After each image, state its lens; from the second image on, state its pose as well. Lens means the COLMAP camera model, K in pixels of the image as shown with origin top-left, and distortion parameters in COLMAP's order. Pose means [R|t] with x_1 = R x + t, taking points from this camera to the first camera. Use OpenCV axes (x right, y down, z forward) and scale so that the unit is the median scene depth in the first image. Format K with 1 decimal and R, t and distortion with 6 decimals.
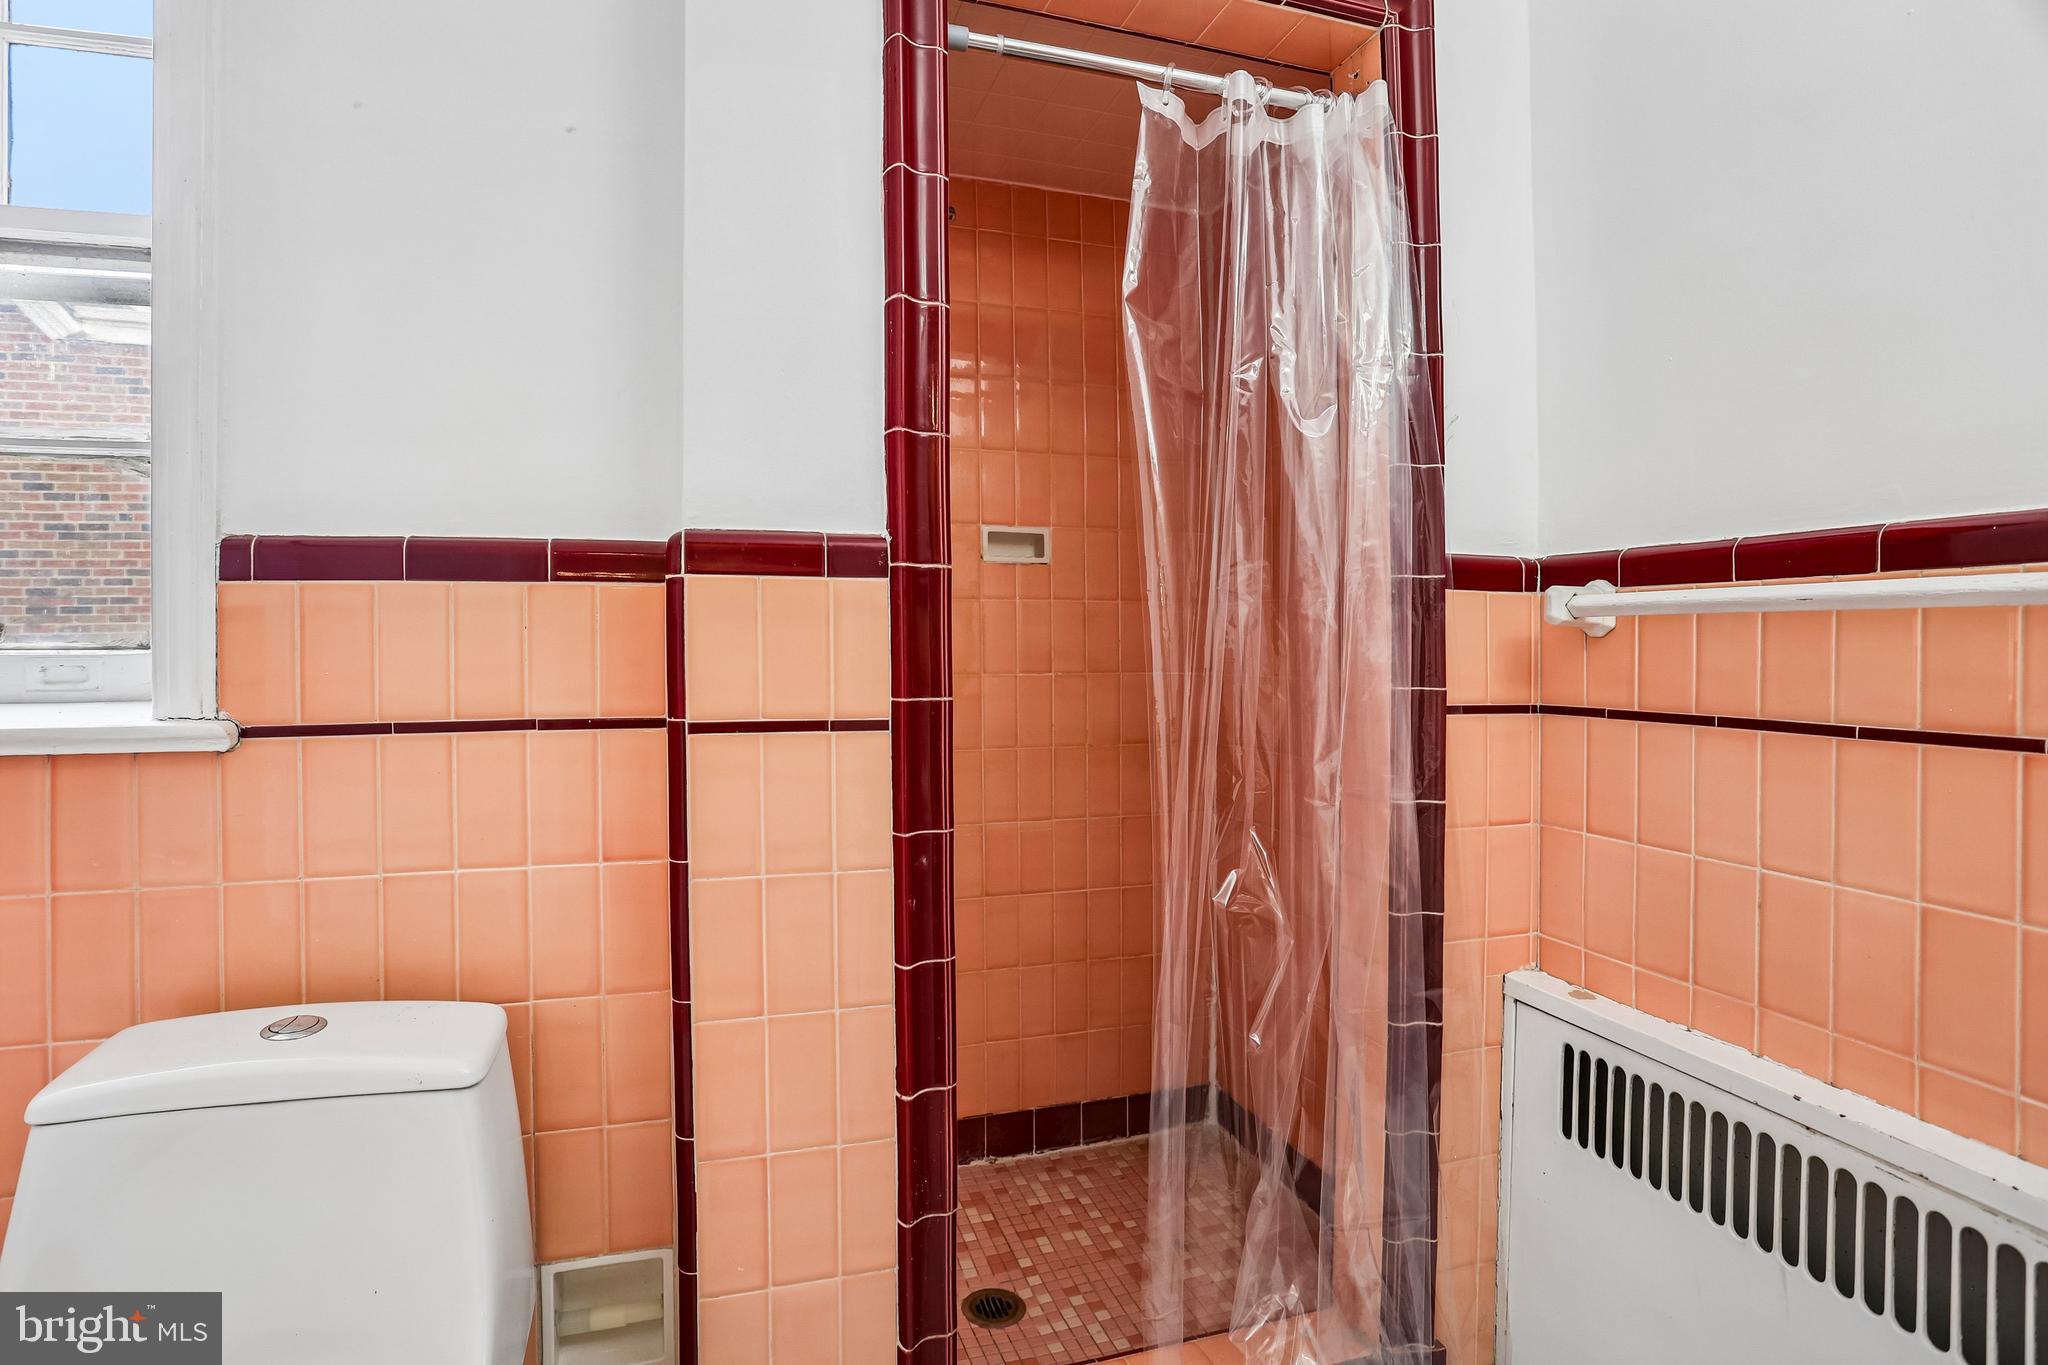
lens RADIAL K [[1028.6, 0, 1007.0], [0, 1028.6, 658.4], [0, 0, 1]] dist [-0.059679, 0.031266]
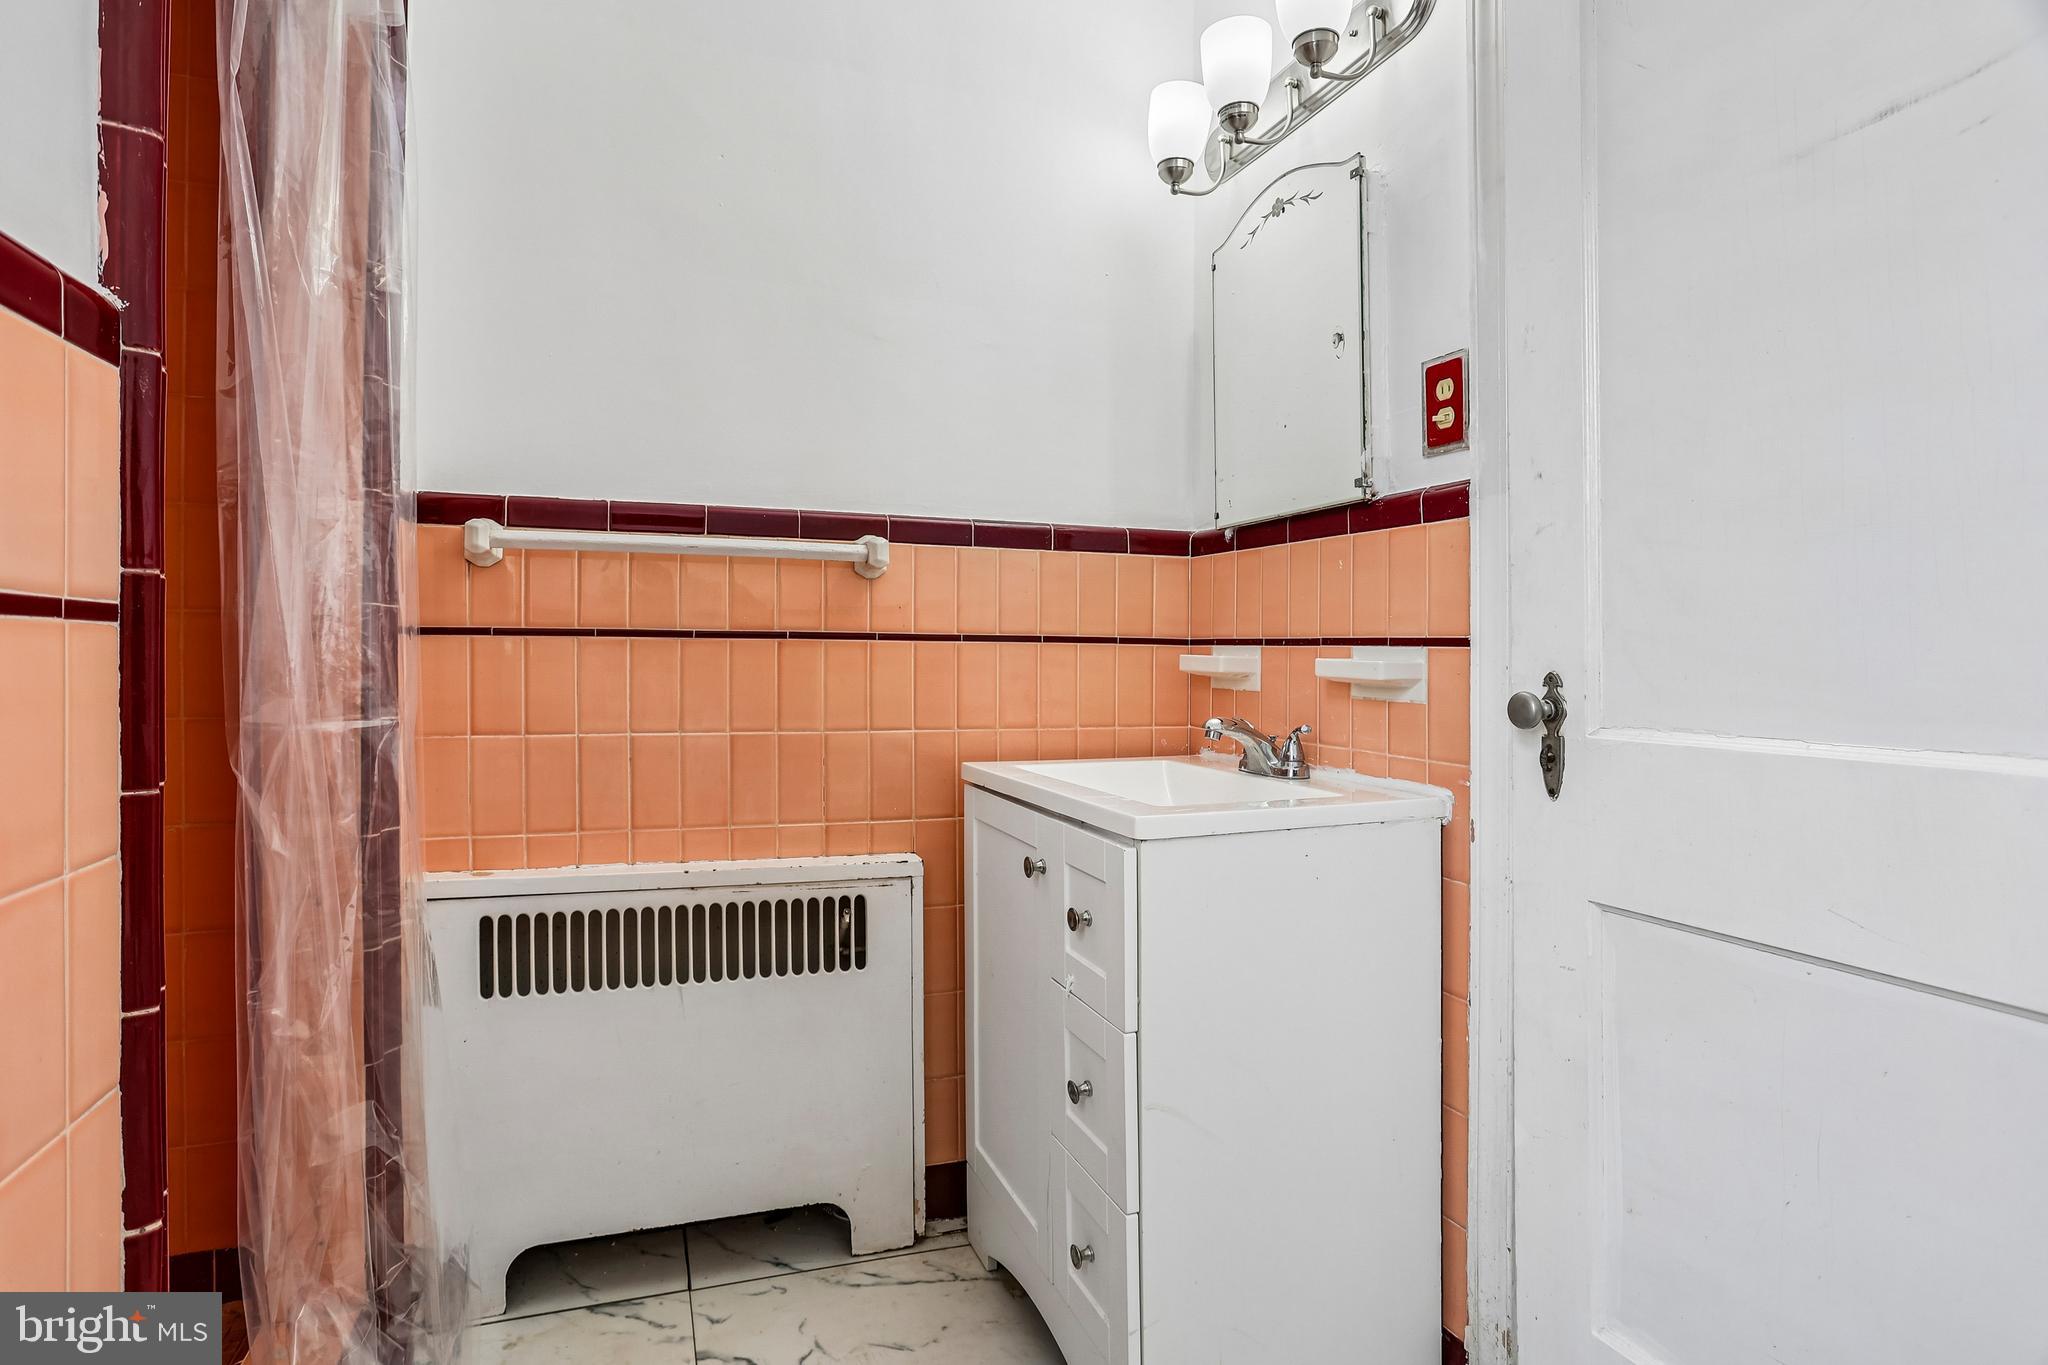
lens RADIAL K [[1028.6, 0, 1007.0], [0, 1028.6, 658.4], [0, 0, 1]] dist [-0.059679, 0.031266]
pose [[-0.016428, -0.012753, 0.999784, -0.704090], [0.002121, 0.999916, 0.012789, 0.084531], [-0.999863, 0.002331, -0.016400, 0.482868]]
